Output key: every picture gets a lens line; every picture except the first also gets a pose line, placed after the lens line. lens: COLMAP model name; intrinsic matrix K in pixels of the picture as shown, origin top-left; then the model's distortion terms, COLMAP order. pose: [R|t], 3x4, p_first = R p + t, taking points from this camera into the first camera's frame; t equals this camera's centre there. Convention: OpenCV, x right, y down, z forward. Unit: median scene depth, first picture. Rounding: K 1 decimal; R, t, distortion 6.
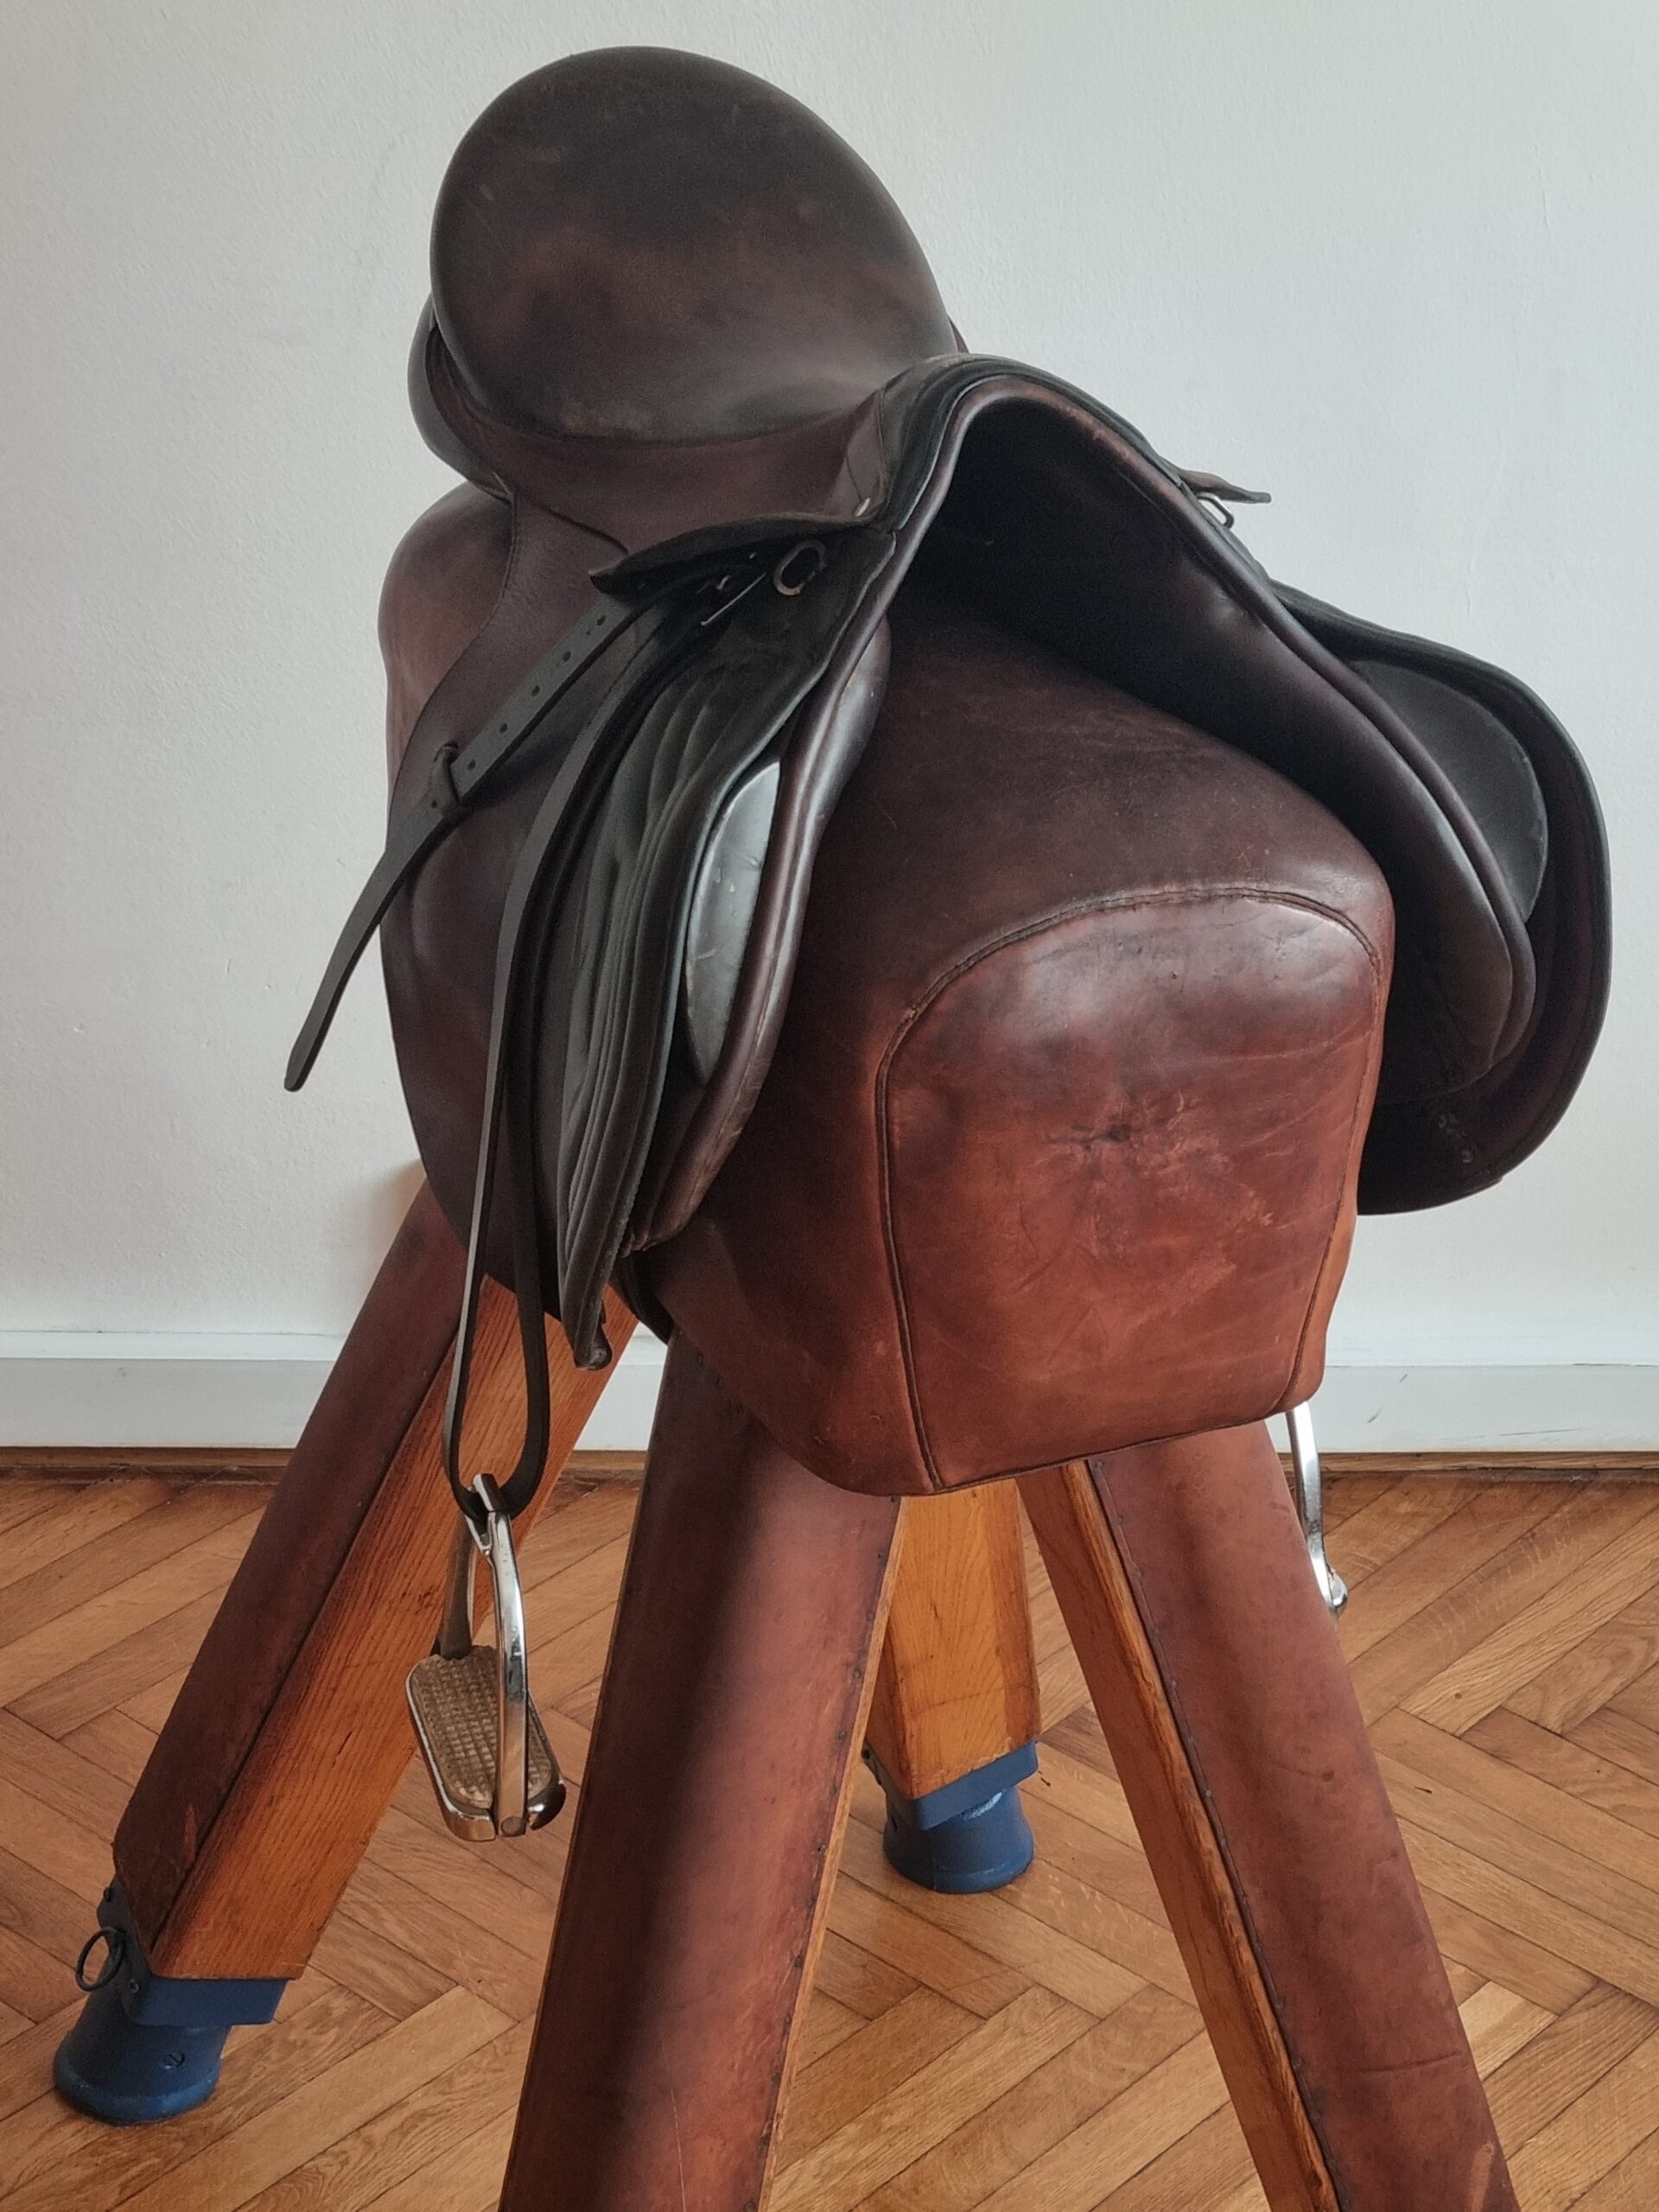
lens RADIAL K [[4984.8, 0, 829.5], [0, 4984.8, 1106.0], [0, 0, 1]] dist [-0.045799, 1.110742]
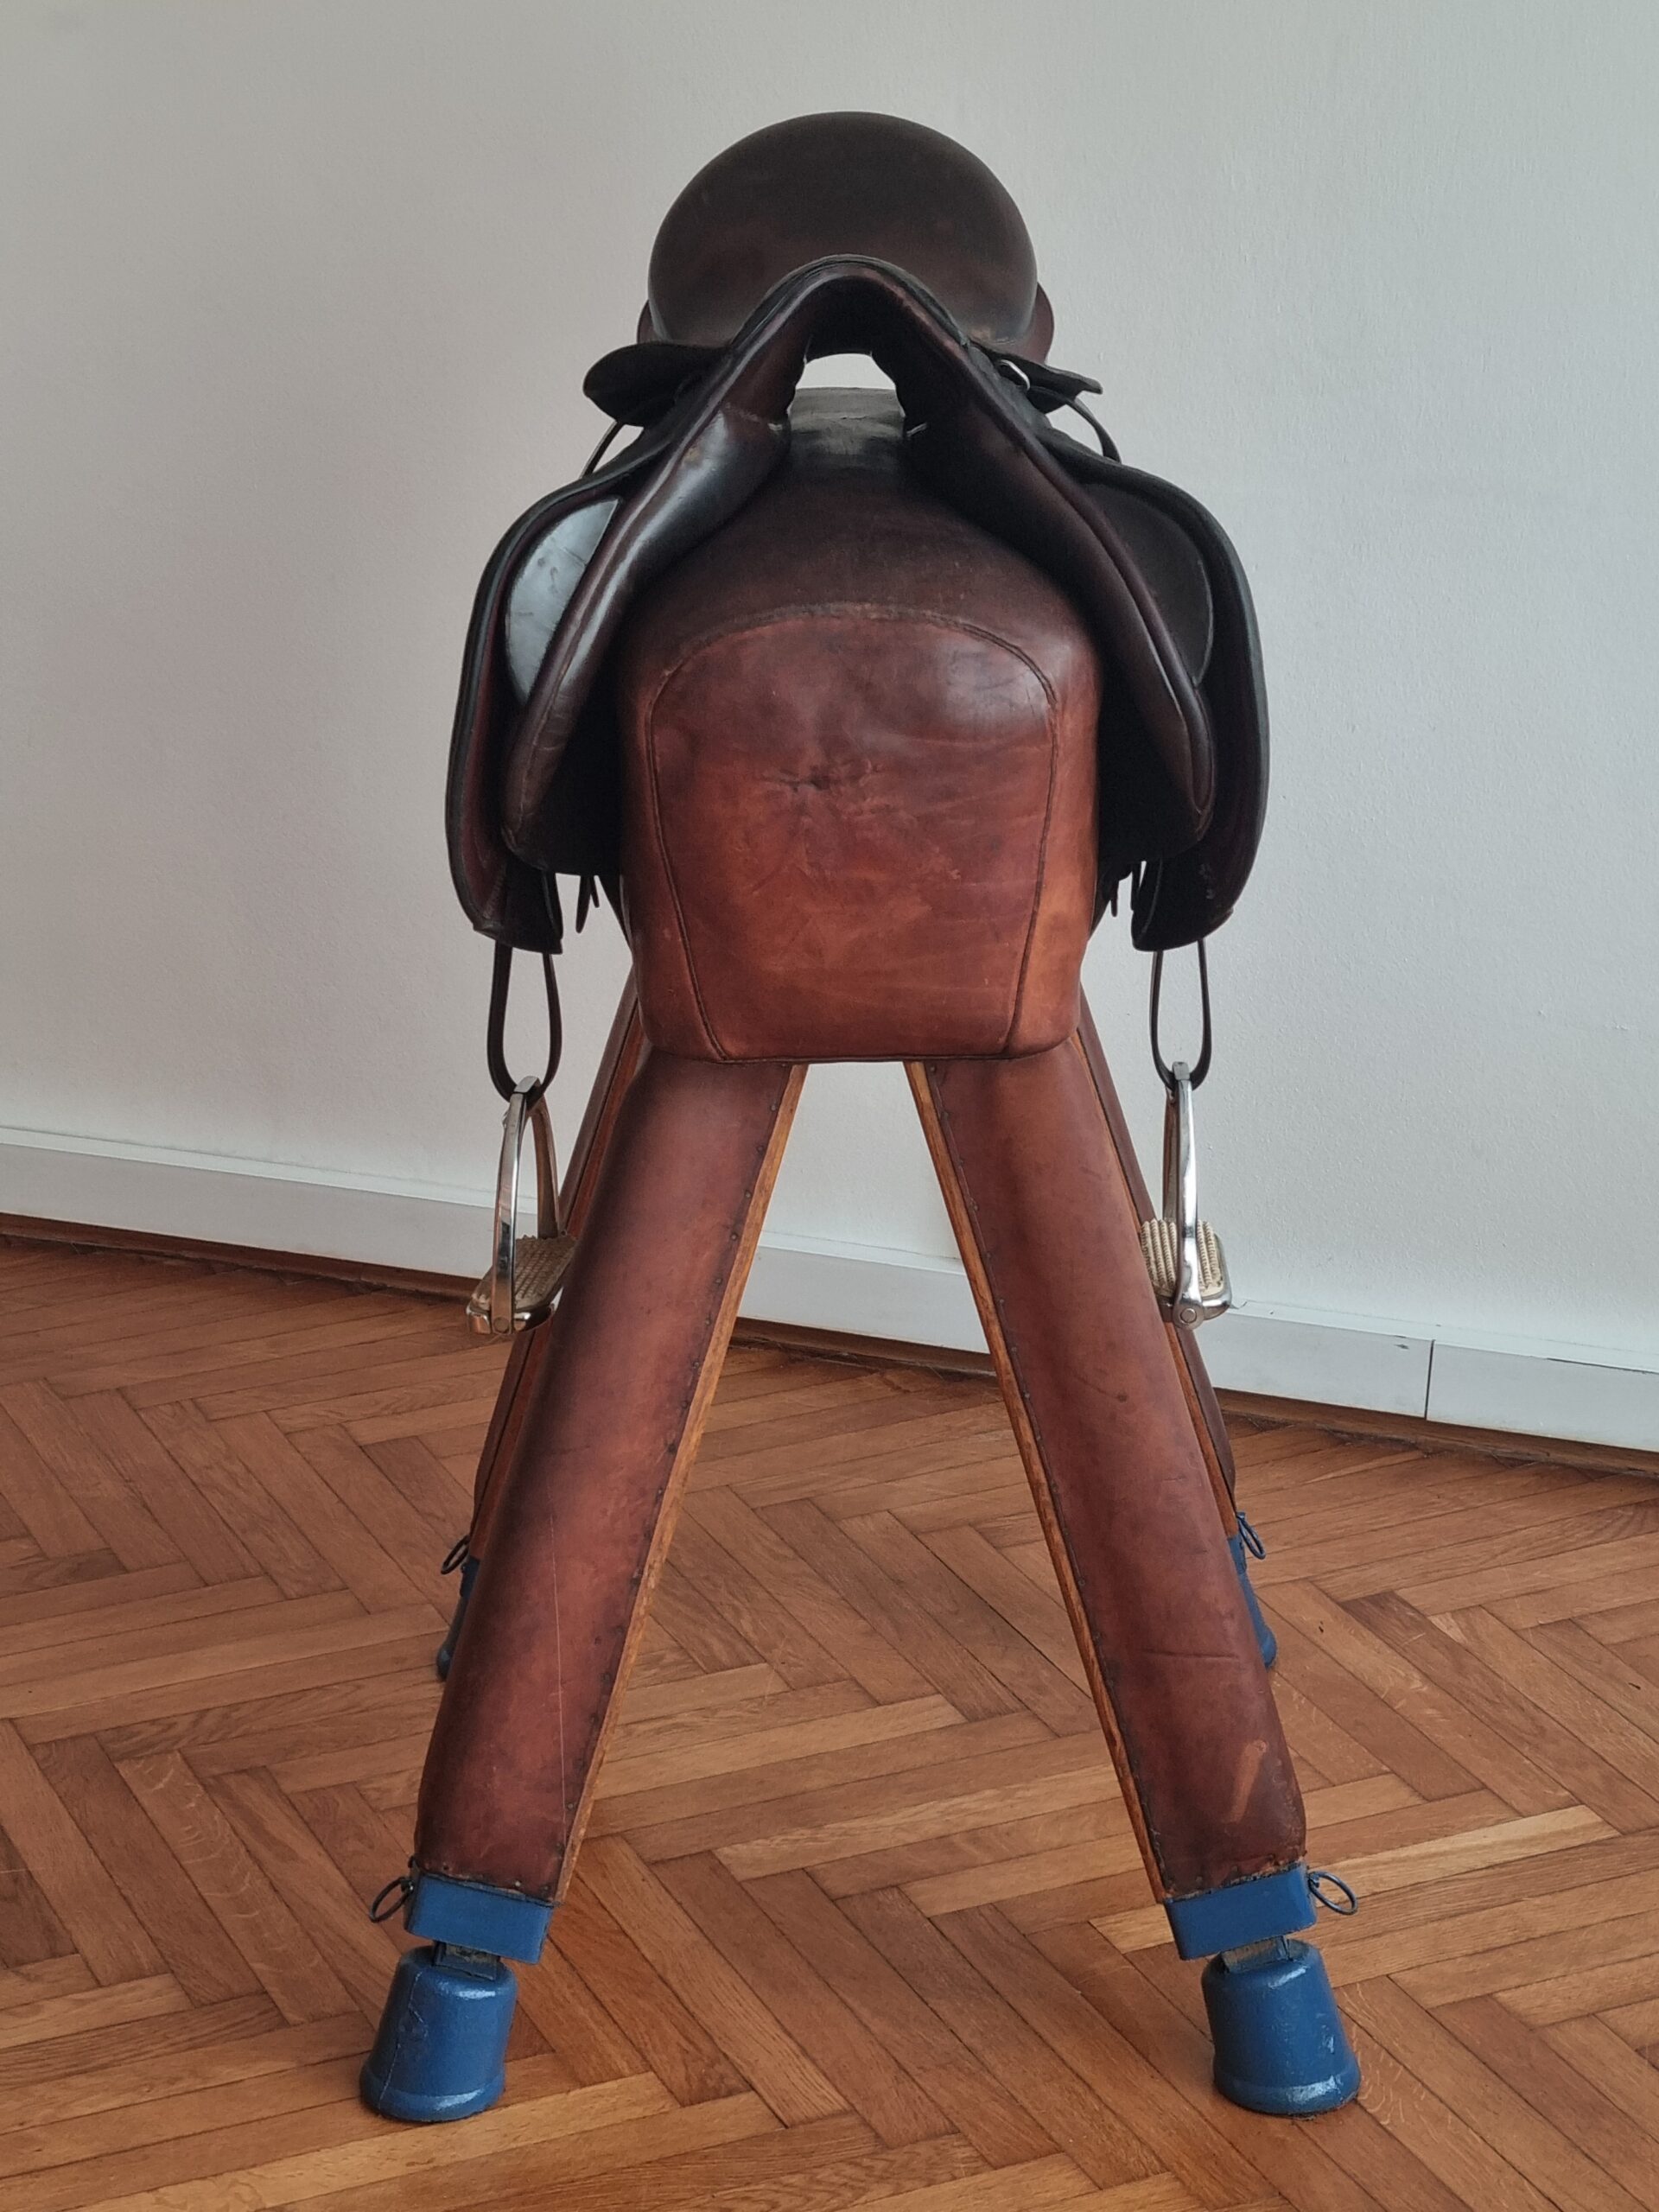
lens RADIAL K [[4984.8, 0, 829.5], [0, 4984.8, 1106.0], [0, 0, 1]] dist [-0.045799, 1.110742]
pose [[0.903280, 0.093702, -0.418694, 0.629584], [-0.153057, 0.982028, -0.110426, 0.239220], [0.400822, 0.163829, 0.901389, -0.226066]]
